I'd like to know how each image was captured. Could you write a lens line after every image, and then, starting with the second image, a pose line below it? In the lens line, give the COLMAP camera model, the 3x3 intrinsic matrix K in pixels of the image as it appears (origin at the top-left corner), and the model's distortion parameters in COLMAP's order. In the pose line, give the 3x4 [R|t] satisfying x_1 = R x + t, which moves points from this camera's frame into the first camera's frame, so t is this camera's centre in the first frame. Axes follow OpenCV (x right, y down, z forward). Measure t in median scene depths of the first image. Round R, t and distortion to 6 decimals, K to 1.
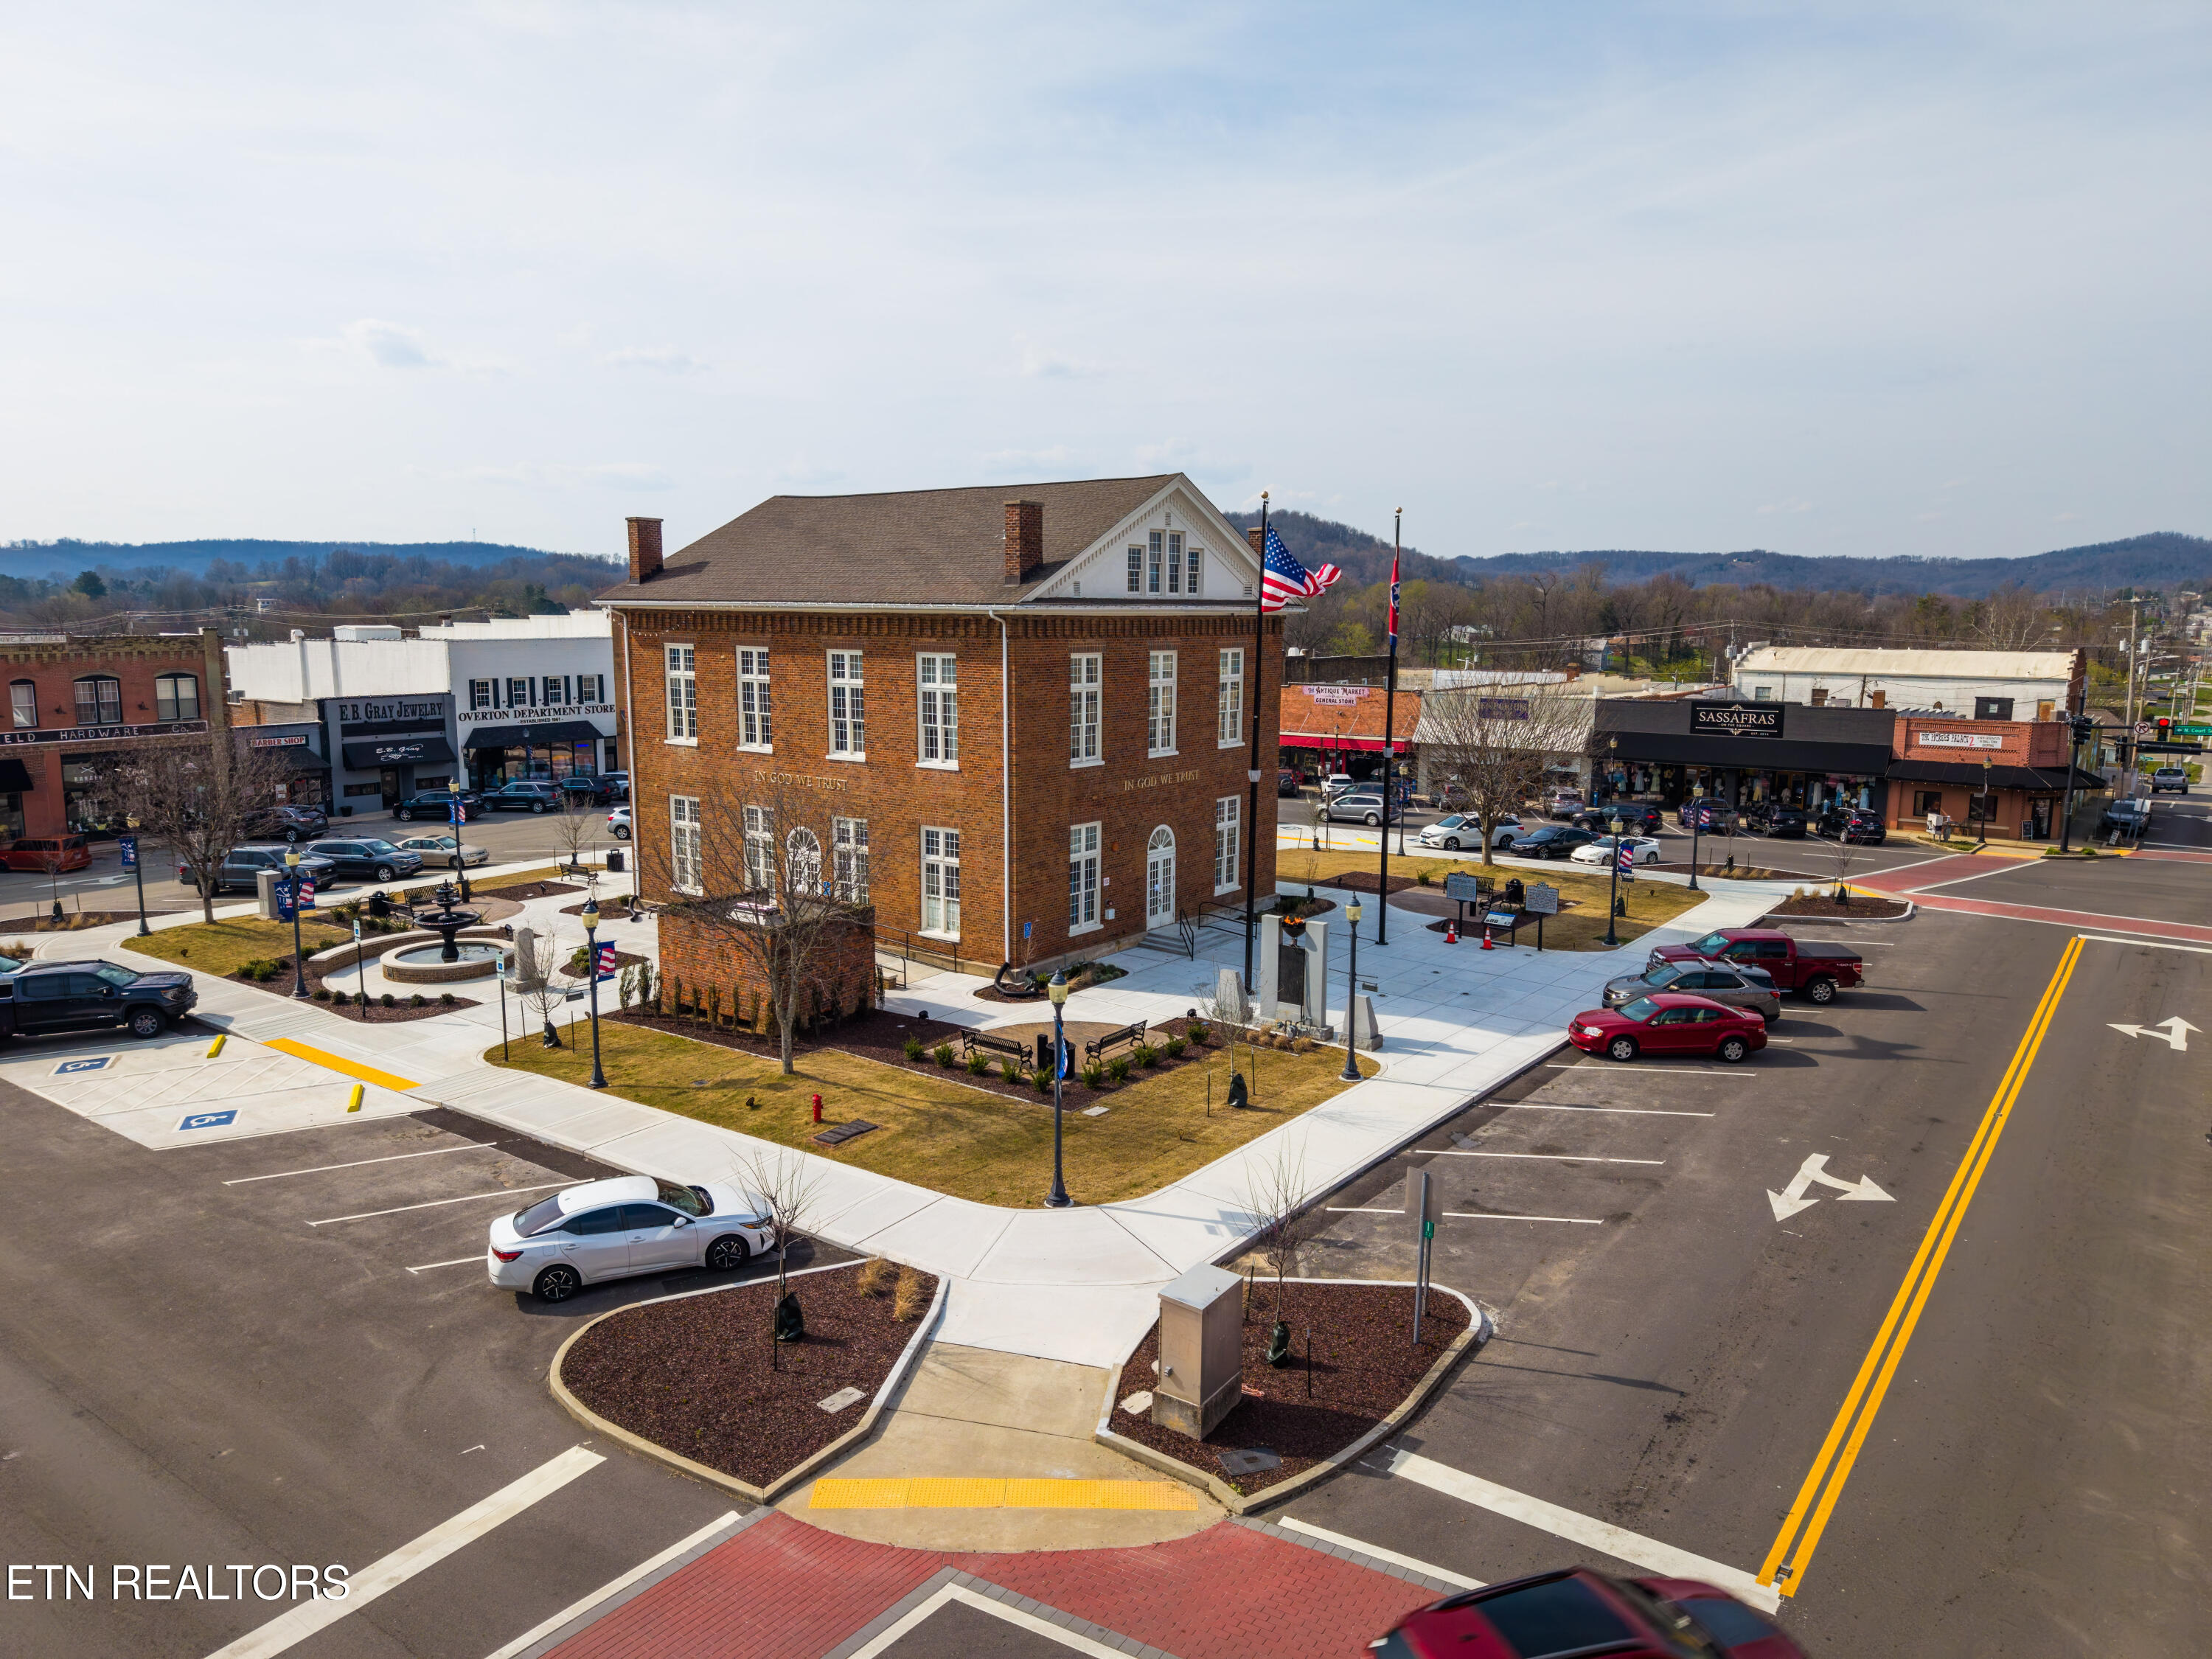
lens RADIAL K [[1535.7, 0, 1120.5], [0, 1535.7, 831.5], [0, 0, 1]] dist [0.002843, -0.002629]
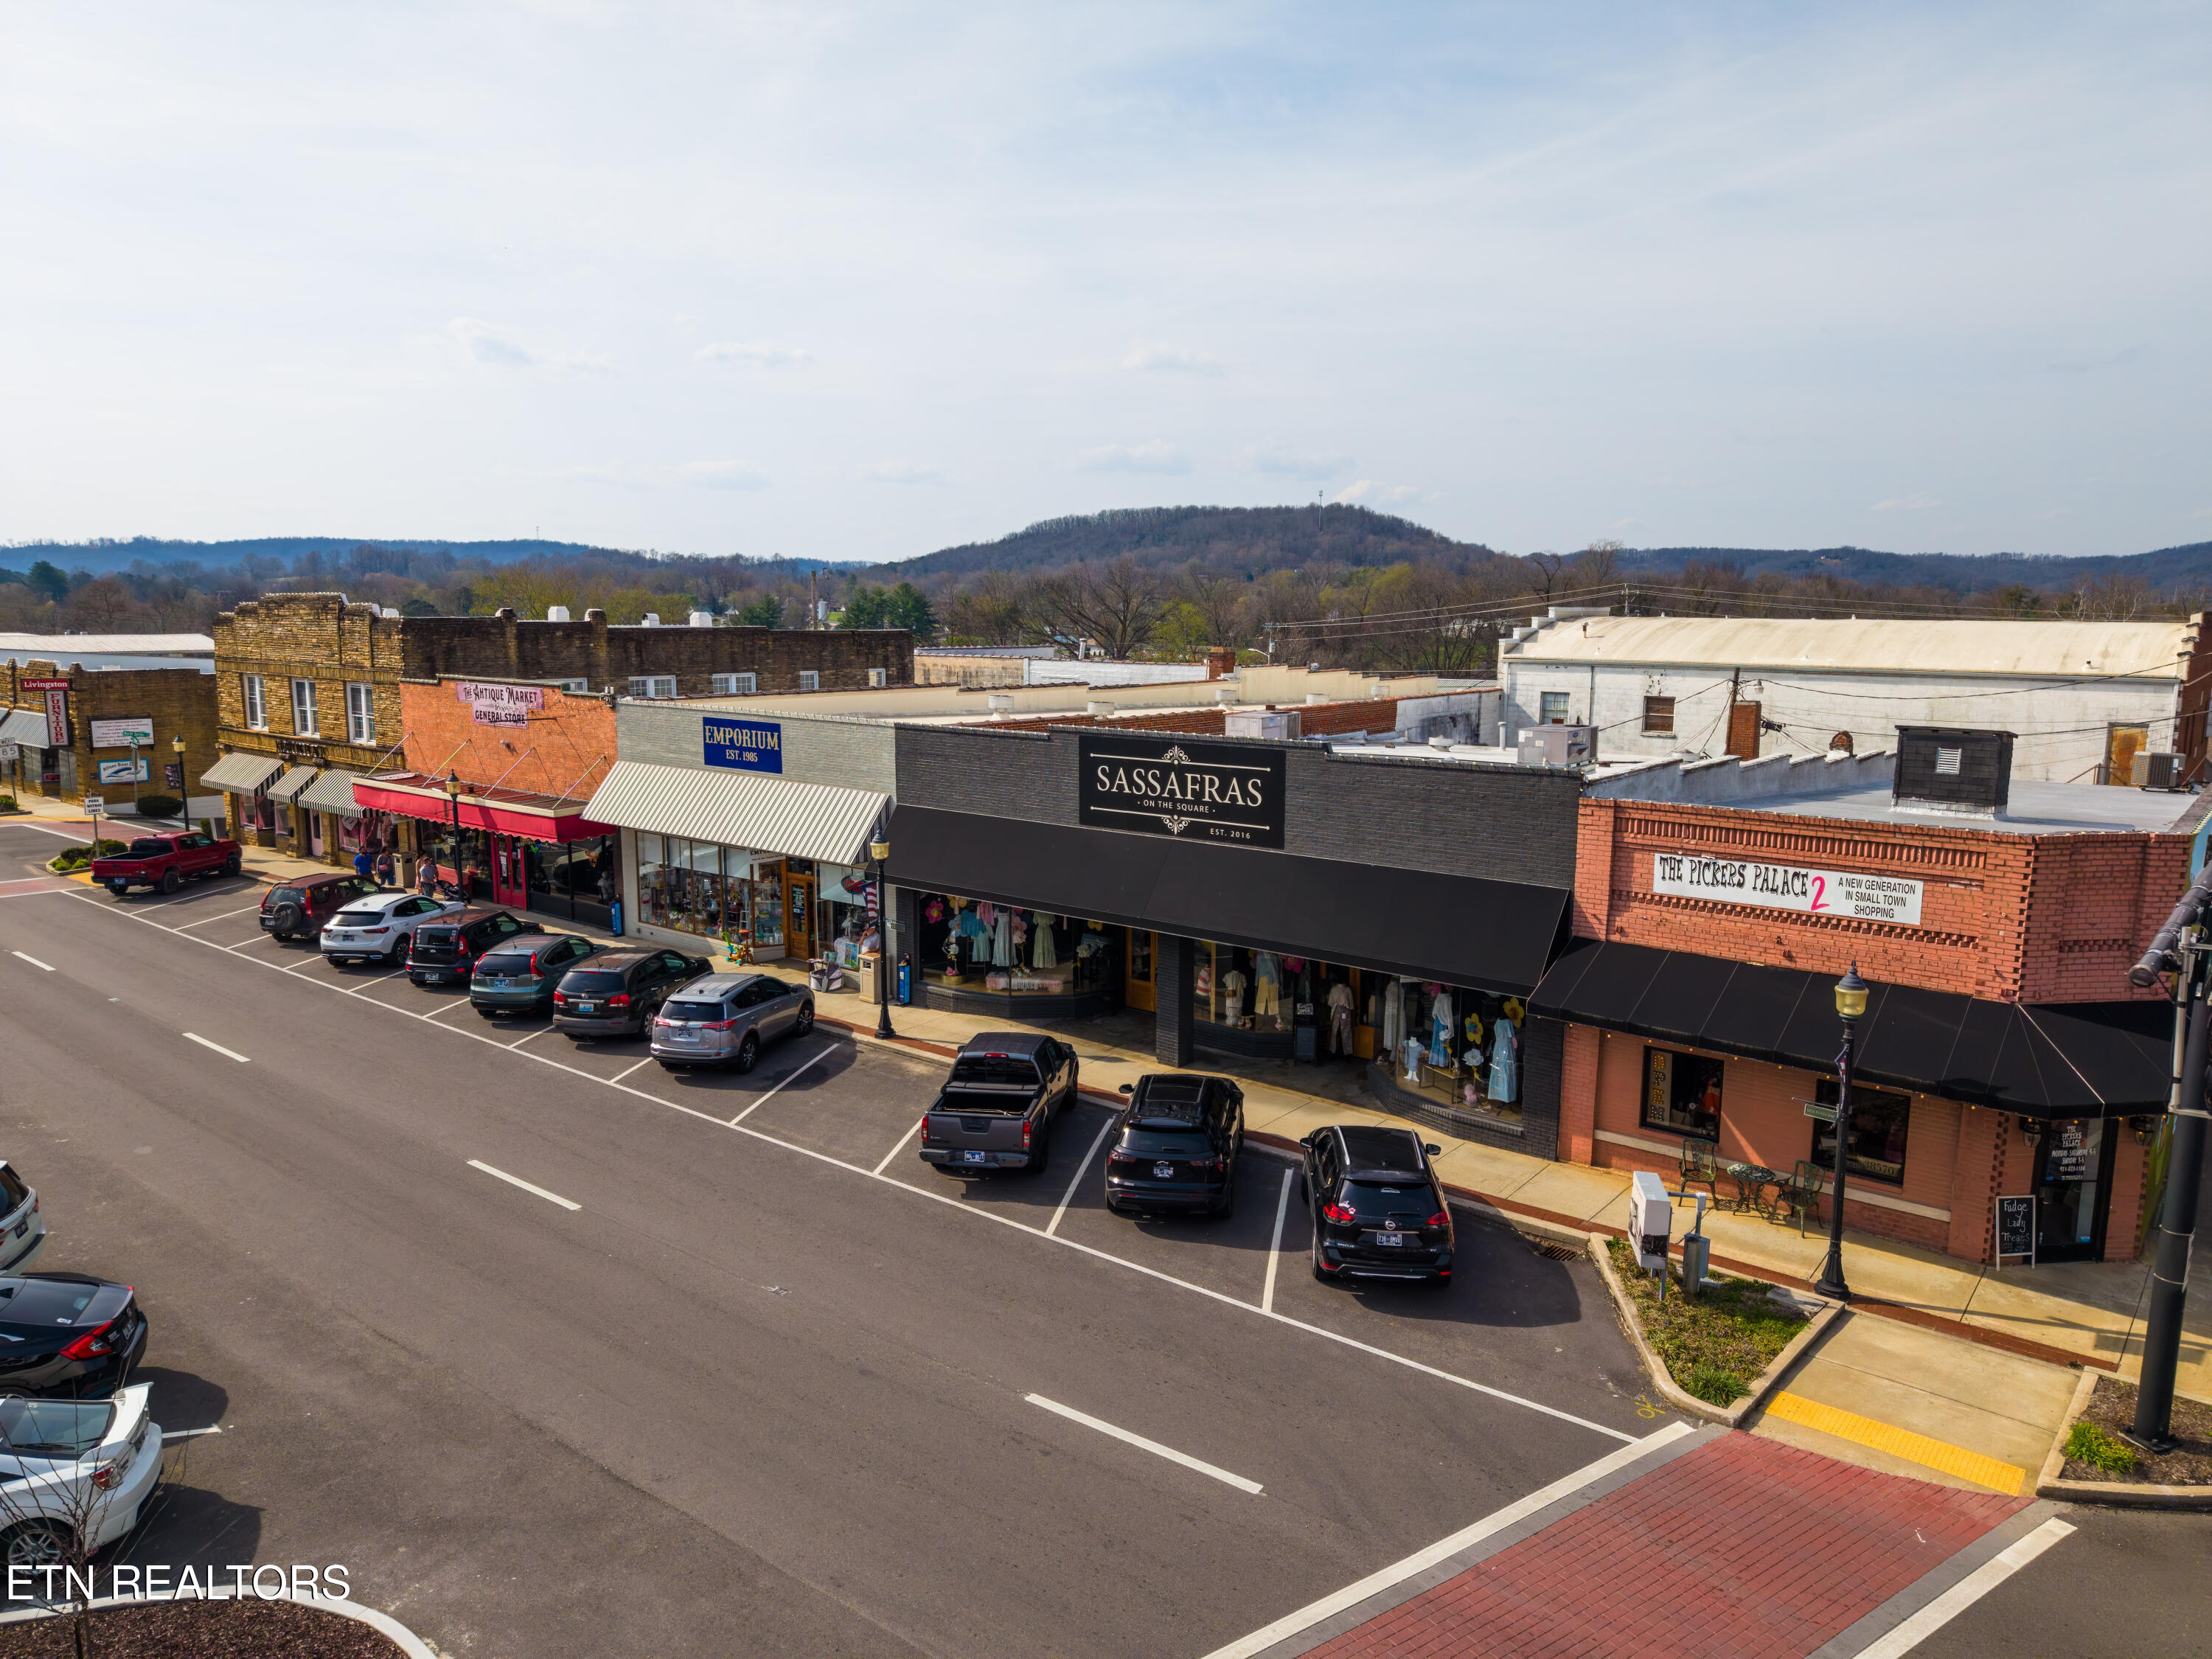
lens RADIAL K [[1535.7, 0, 1090.7], [0, 1535.7, 832.8], [0, 0, 1]] dist [0.002843, -0.002629]
pose [[0.997951, 0.010164, -0.063163, 0.297862], [-0.010054, 0.999947, 0.002058, -0.047001], [0.063181, -0.001419, 0.998001, 0.482917]]
